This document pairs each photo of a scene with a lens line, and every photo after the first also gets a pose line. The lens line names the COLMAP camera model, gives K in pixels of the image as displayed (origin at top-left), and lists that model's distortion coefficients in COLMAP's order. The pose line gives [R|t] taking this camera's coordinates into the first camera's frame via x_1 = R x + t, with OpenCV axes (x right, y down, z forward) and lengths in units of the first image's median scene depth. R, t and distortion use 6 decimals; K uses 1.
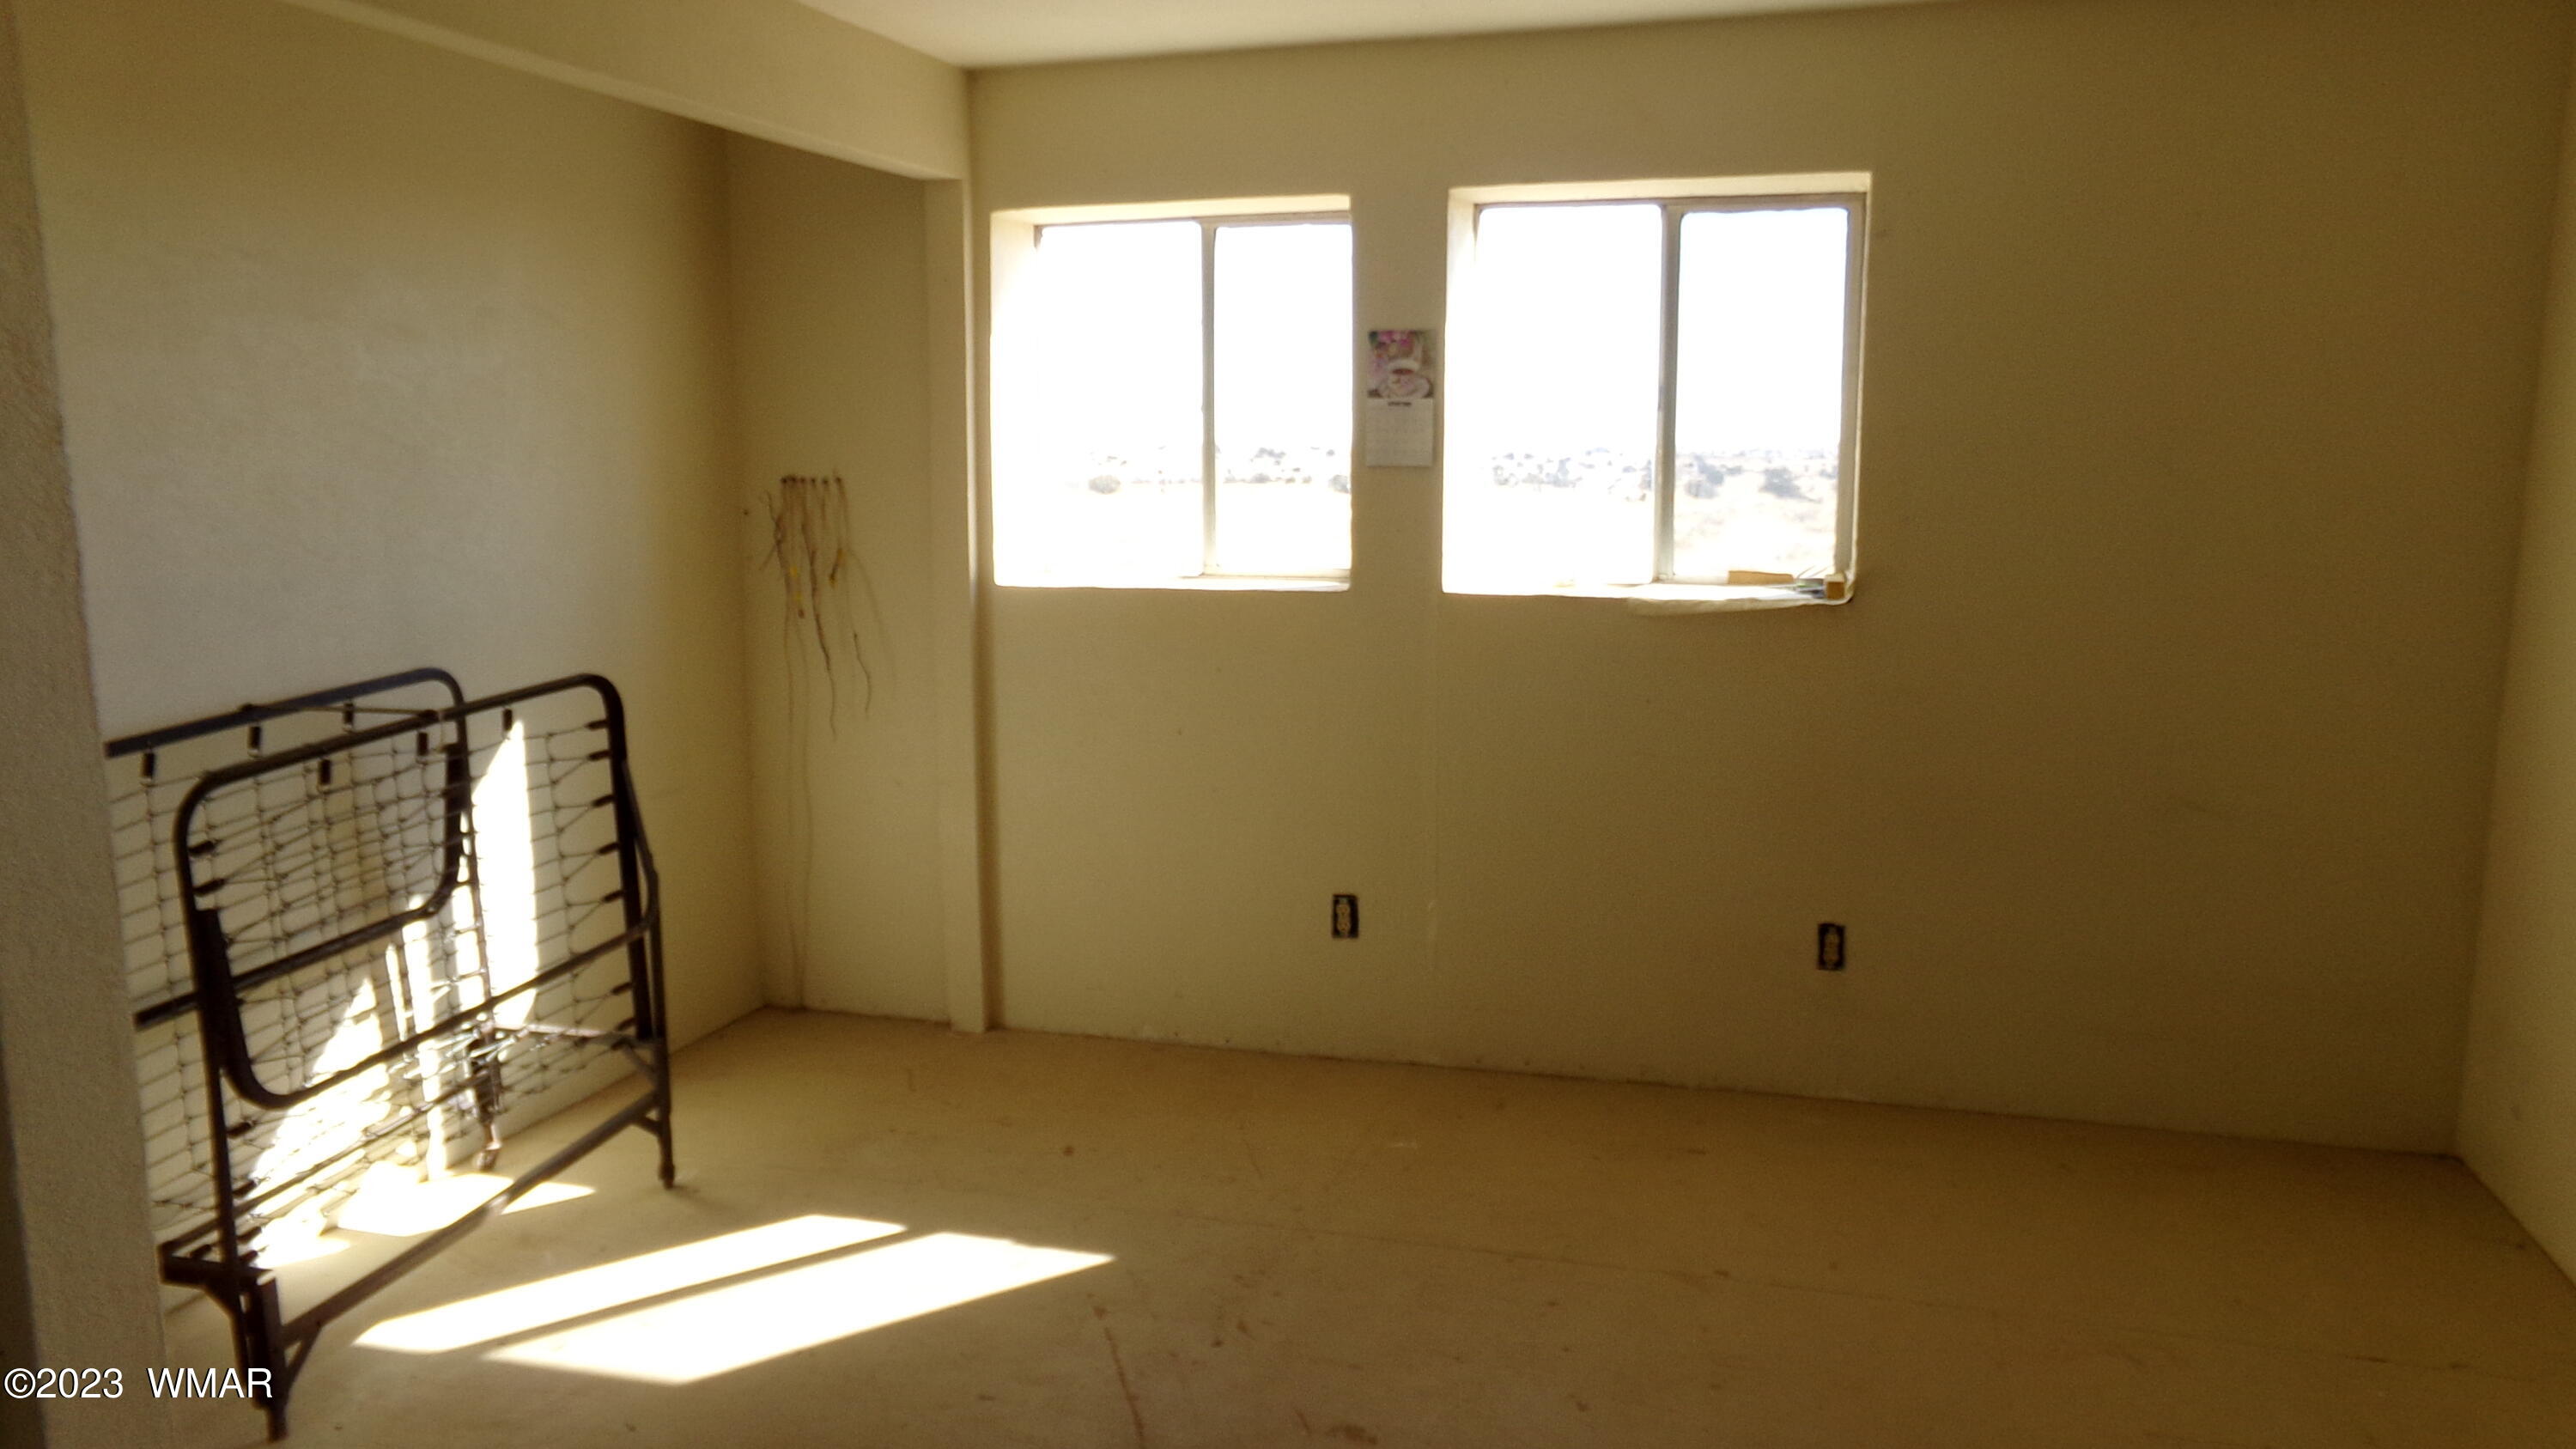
lens RADIAL K [[1821.2, 0, 1294.4], [0, 1821.2, 719.8], [0, 0, 1]] dist [-0.042734, 0.094656]
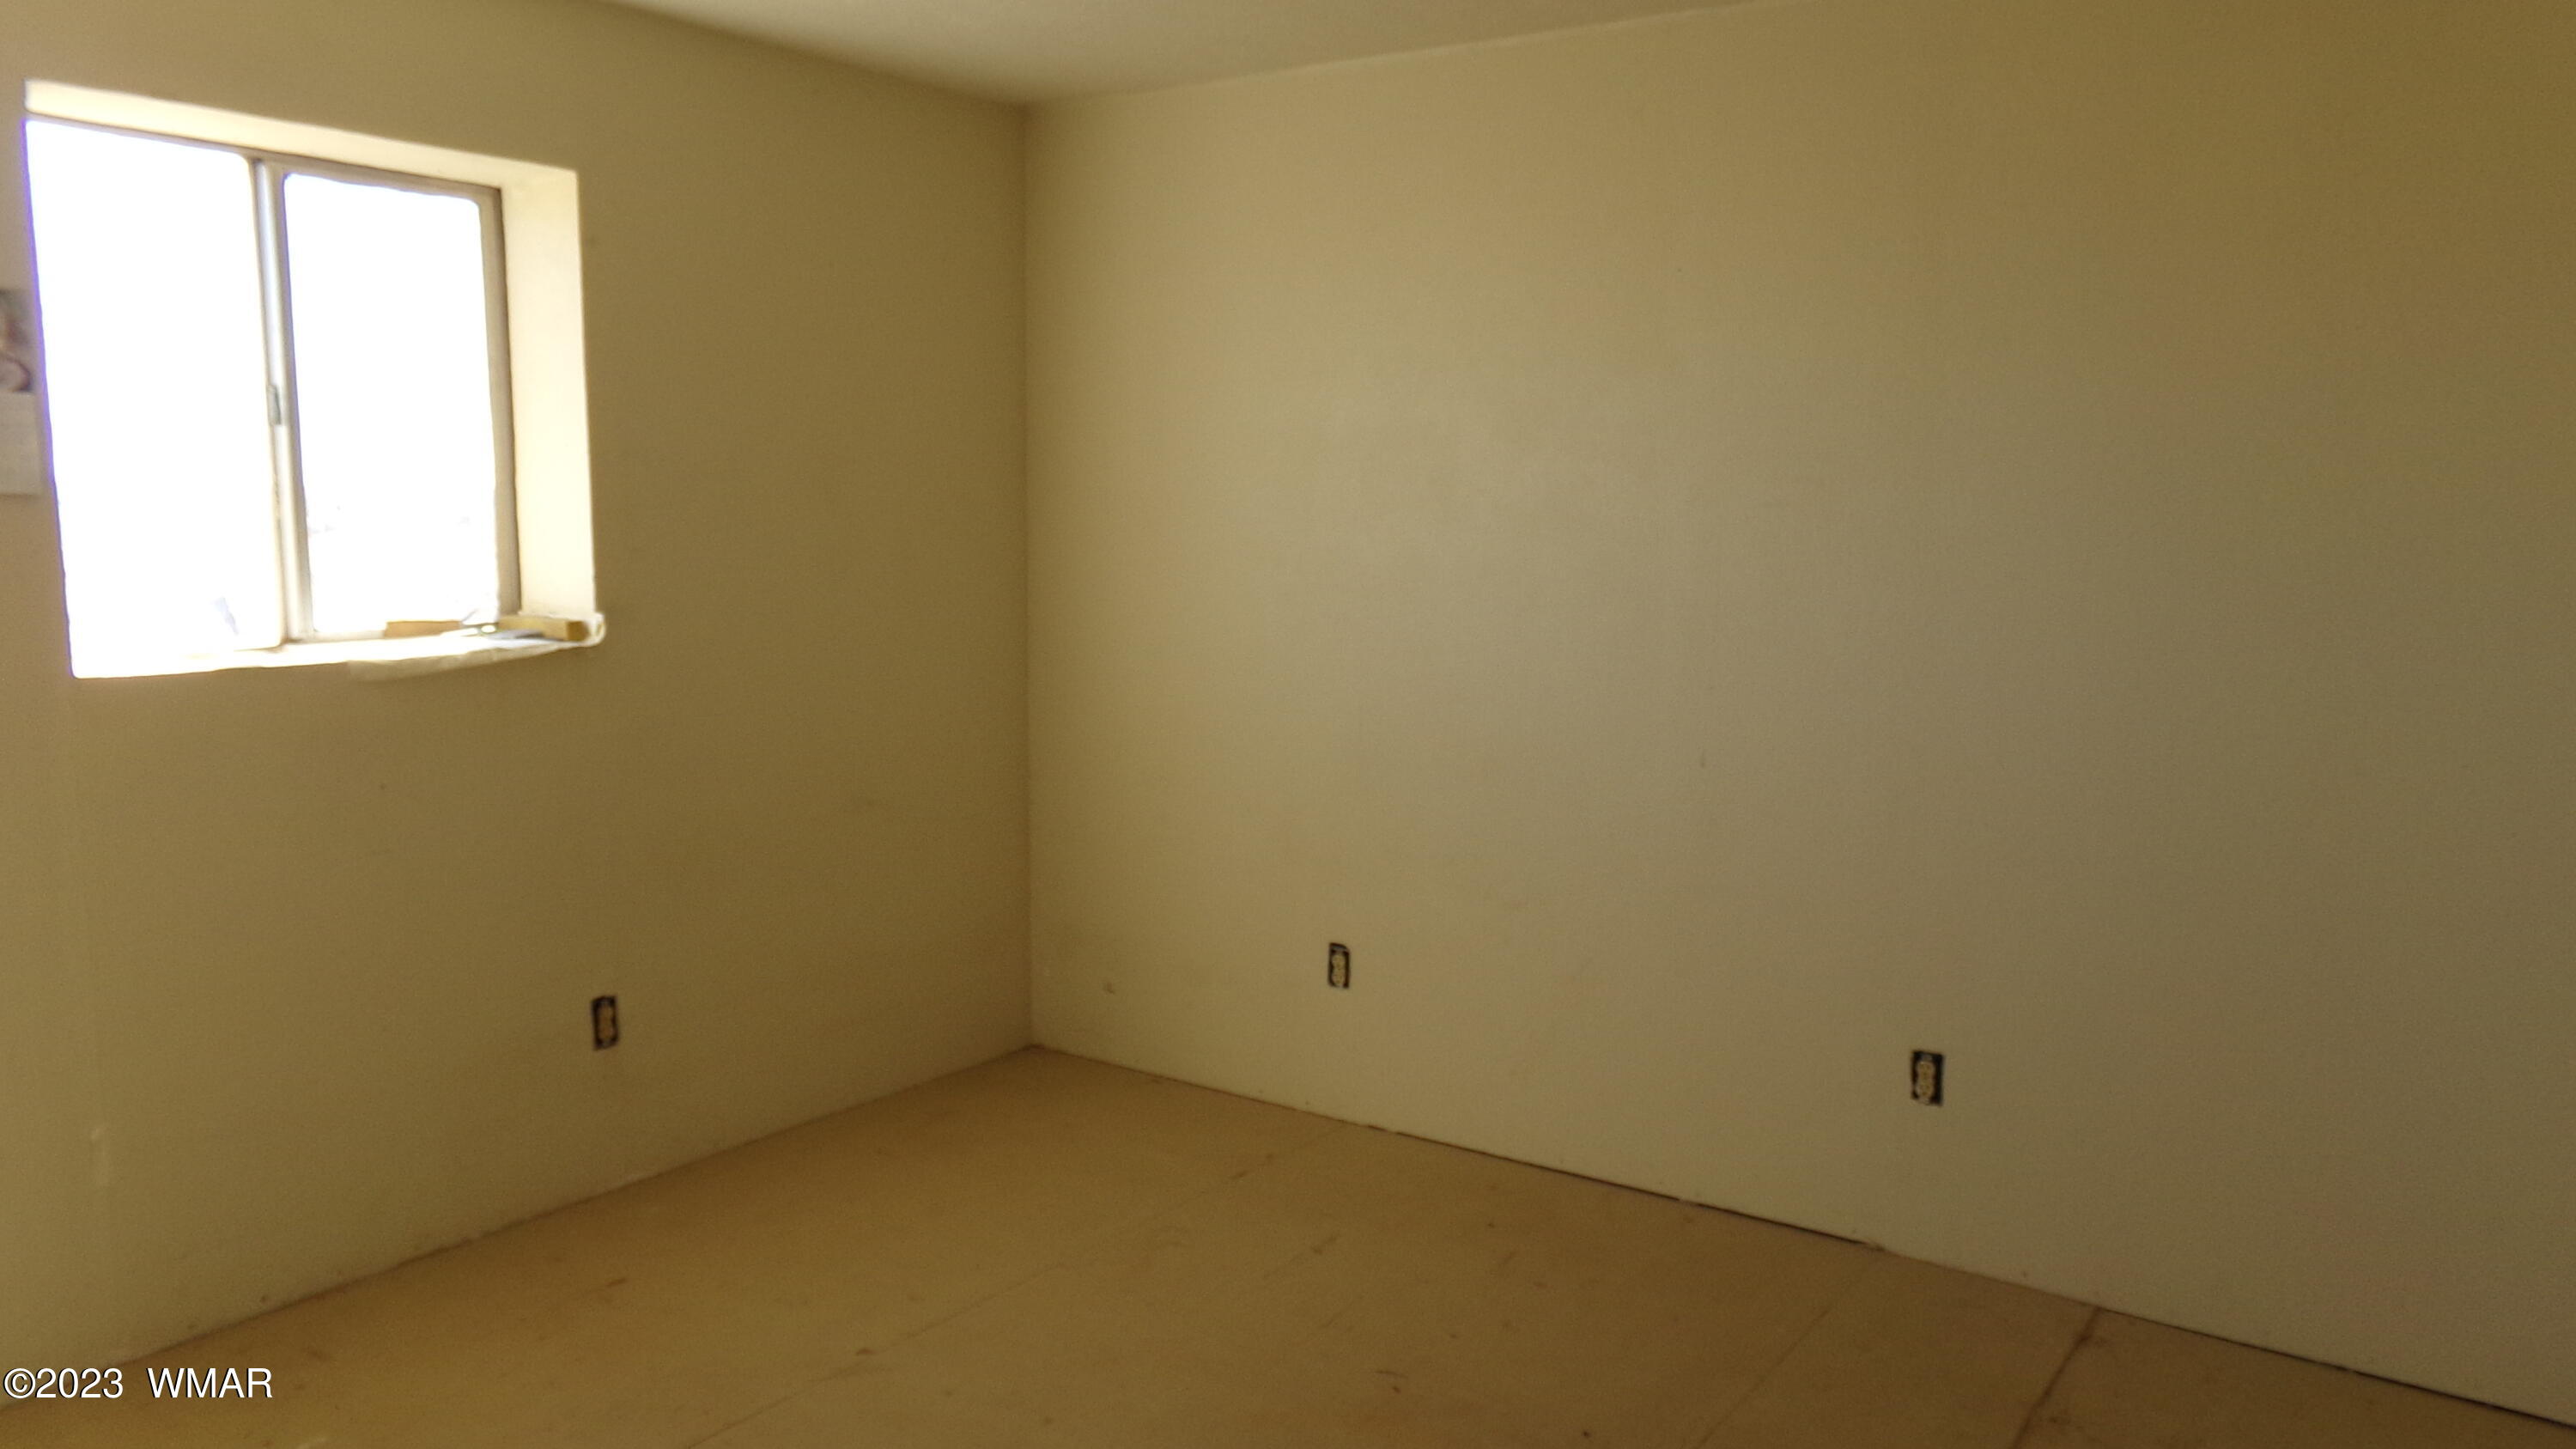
lens RADIAL K [[1821.2, 0, 1292.9], [0, 1821.2, 738.3], [0, 0, 1]] dist [-0.042734, 0.094656]
pose [[0.356941, -0.125491, 0.925659, -0.400054], [0.140921, 0.986828, 0.079443, -0.038452], [-0.923436, 0.102088, 0.369923, 0.330785]]
